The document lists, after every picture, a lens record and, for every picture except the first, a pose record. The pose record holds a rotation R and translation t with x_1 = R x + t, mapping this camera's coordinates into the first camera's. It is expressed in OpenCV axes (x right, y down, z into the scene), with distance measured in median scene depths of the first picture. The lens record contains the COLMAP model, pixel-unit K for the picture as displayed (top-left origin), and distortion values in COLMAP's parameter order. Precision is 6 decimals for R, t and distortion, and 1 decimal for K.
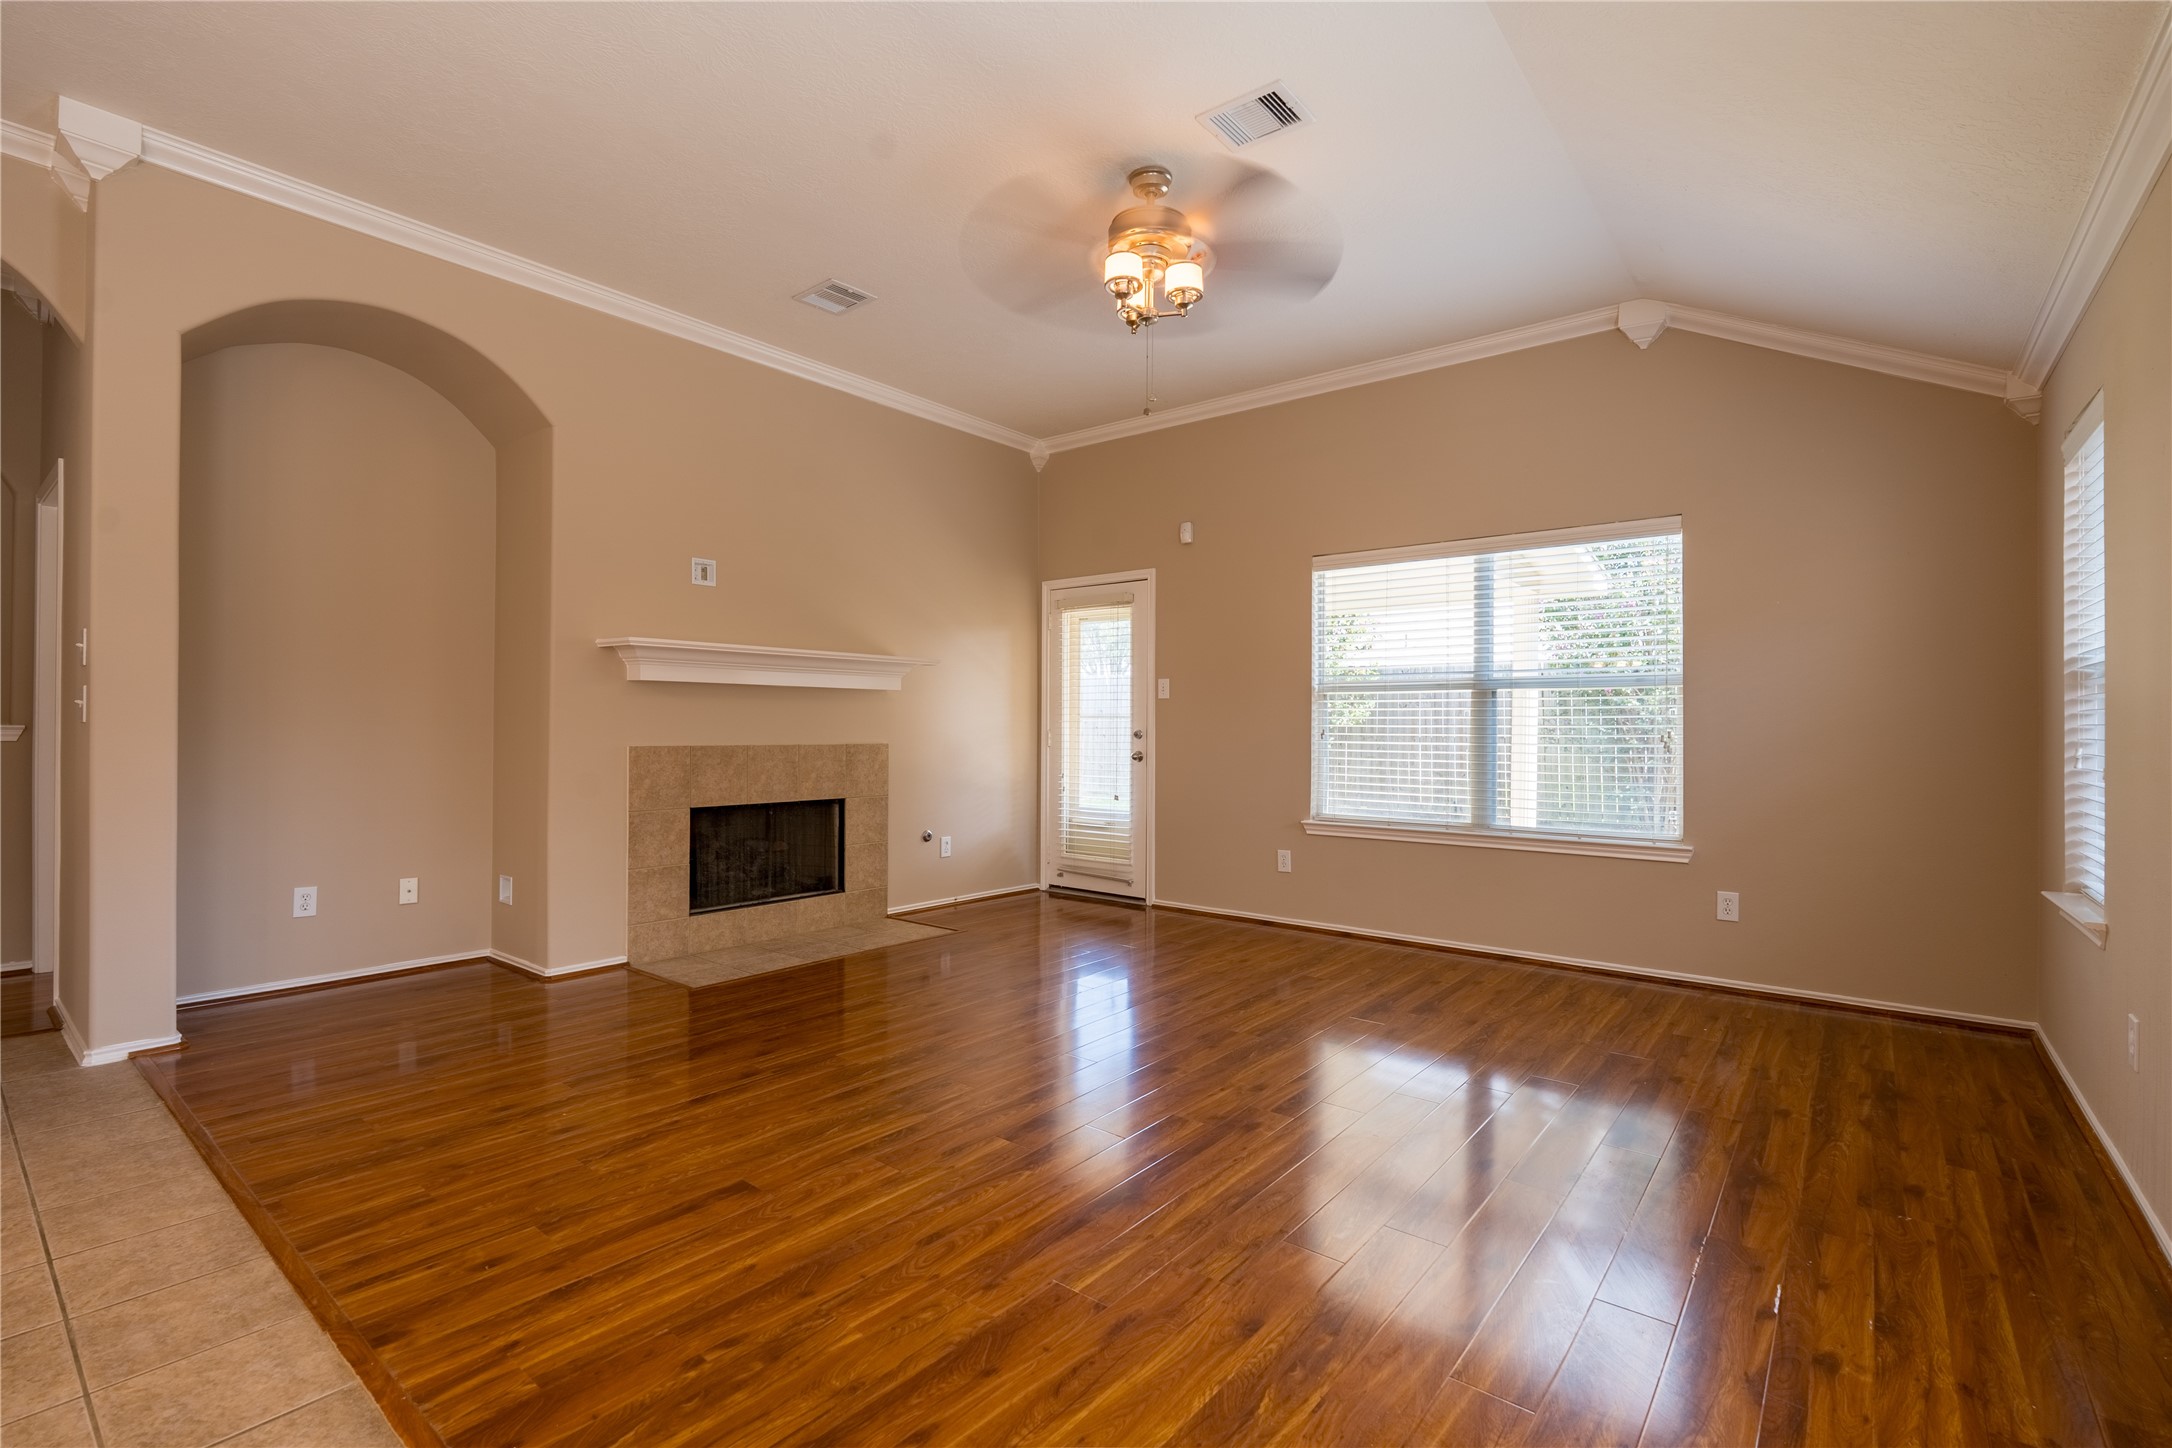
lens RADIAL K [[974.0, 0, 1086.5], [0, 974.0, 723.4], [0, 0, 1]] dist [-0.011721, -0.000025]
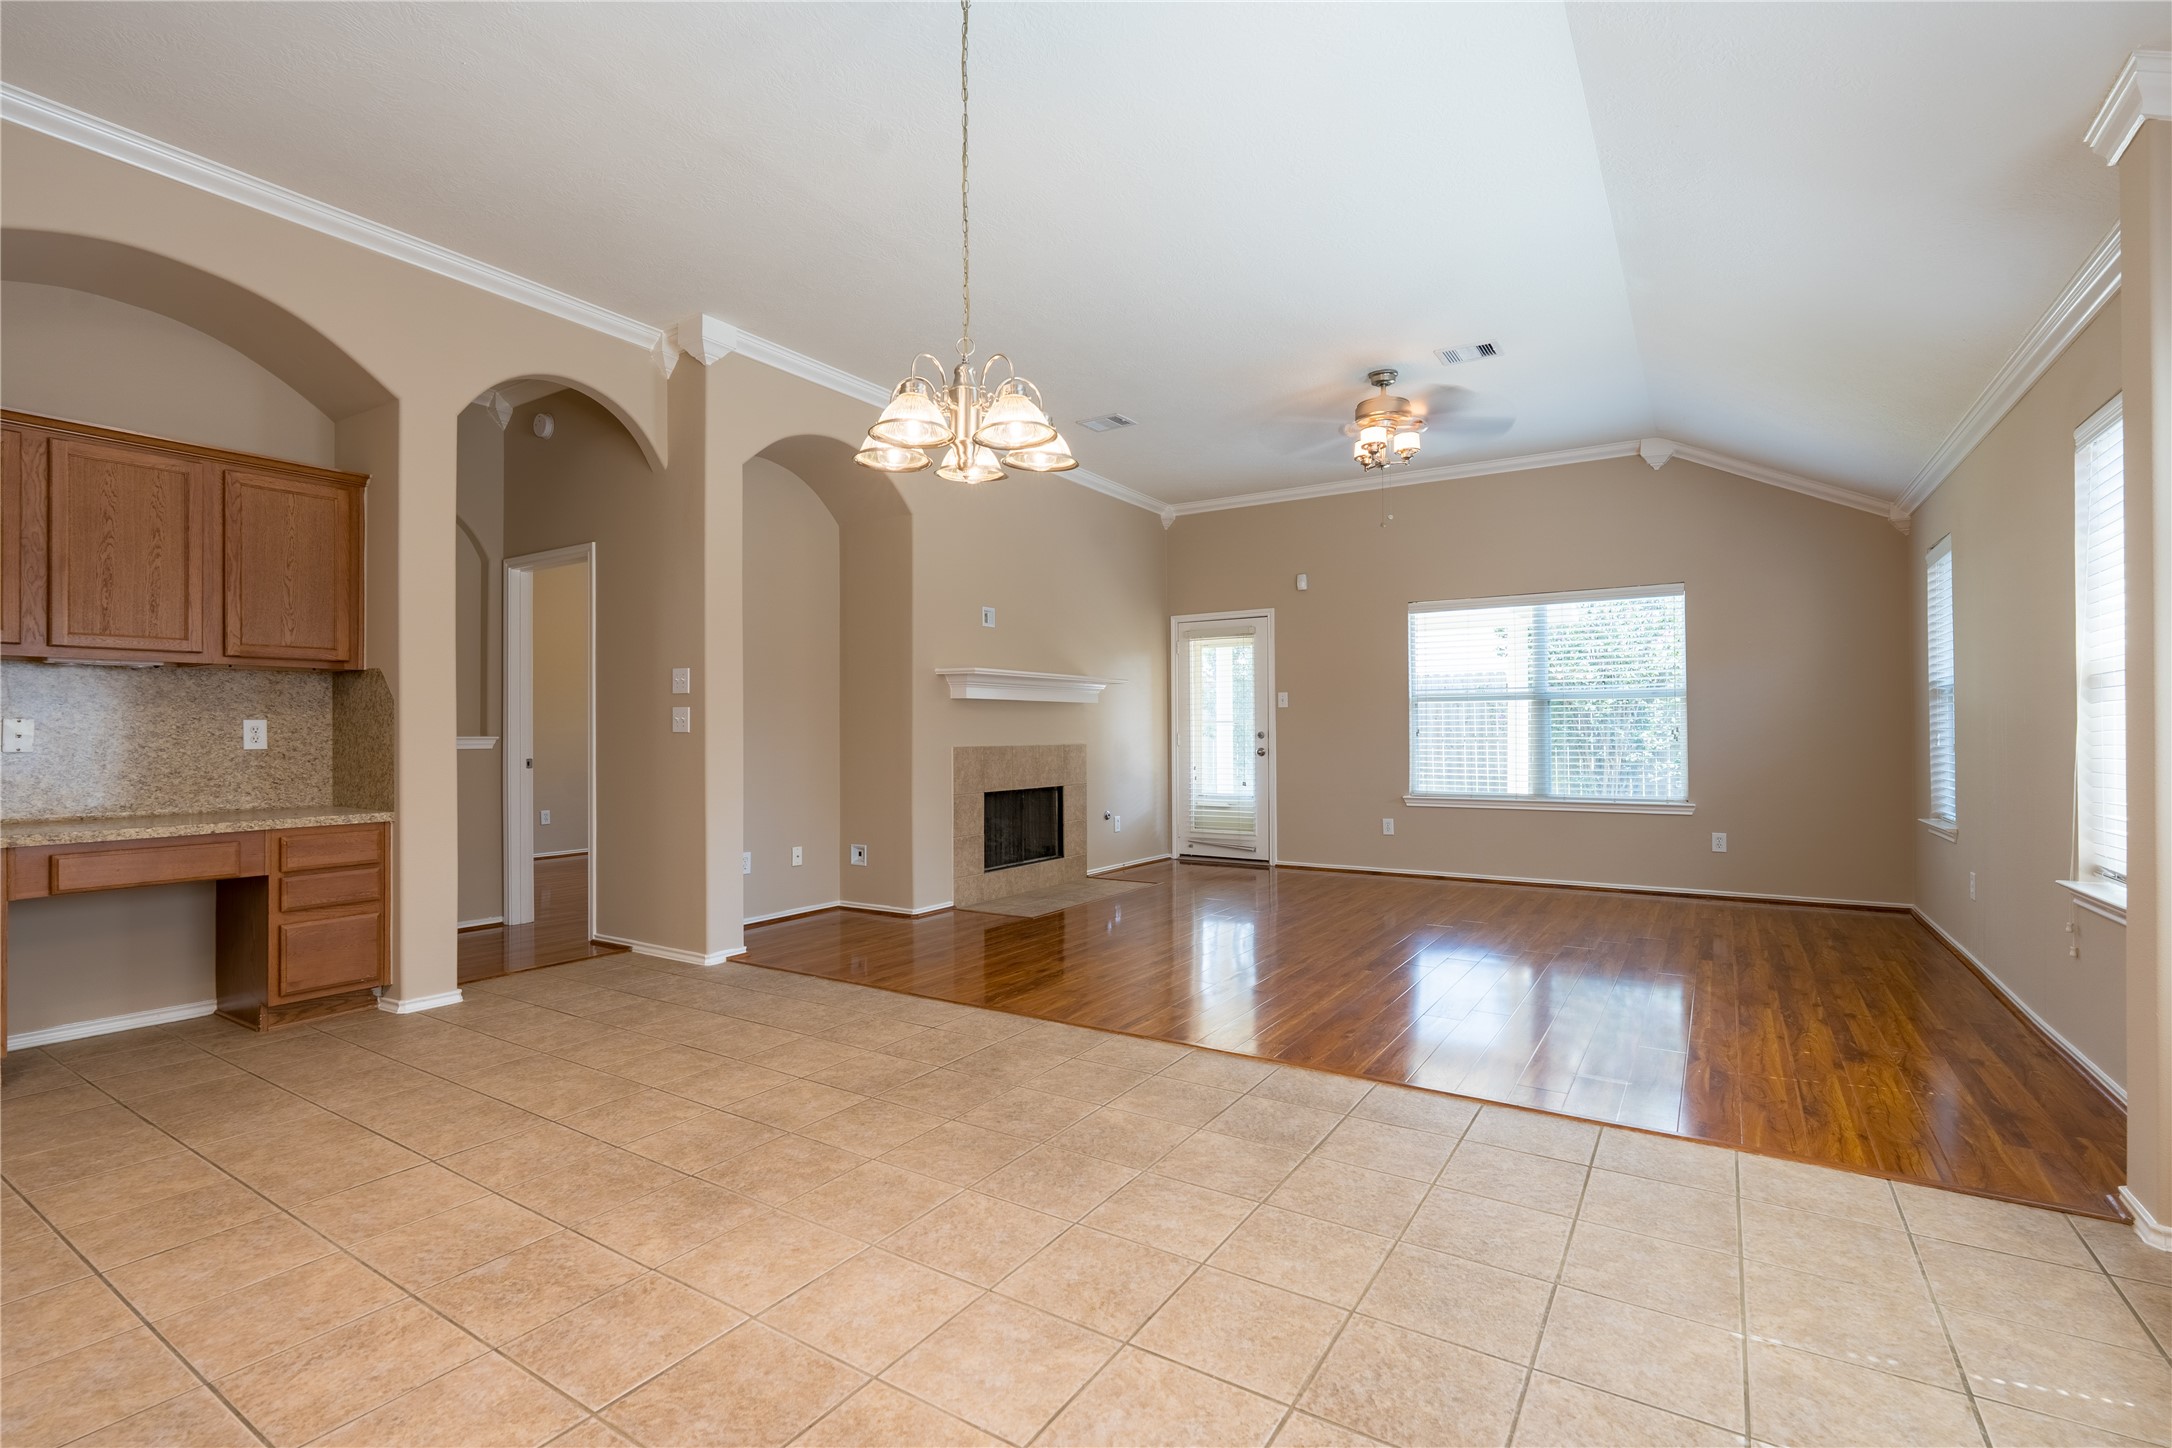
lens RADIAL K [[956.4, 0, 1082.7], [0, 956.4, 725.9], [0, 0, 1]] dist [-0.014570, 0.000108]
pose [[0.996162, -0.010831, 0.086855, -0.401165], [0.011109, 0.999935, -0.002726, -0.000183], [-0.086820, 0.003680, 0.996217, -0.345812]]
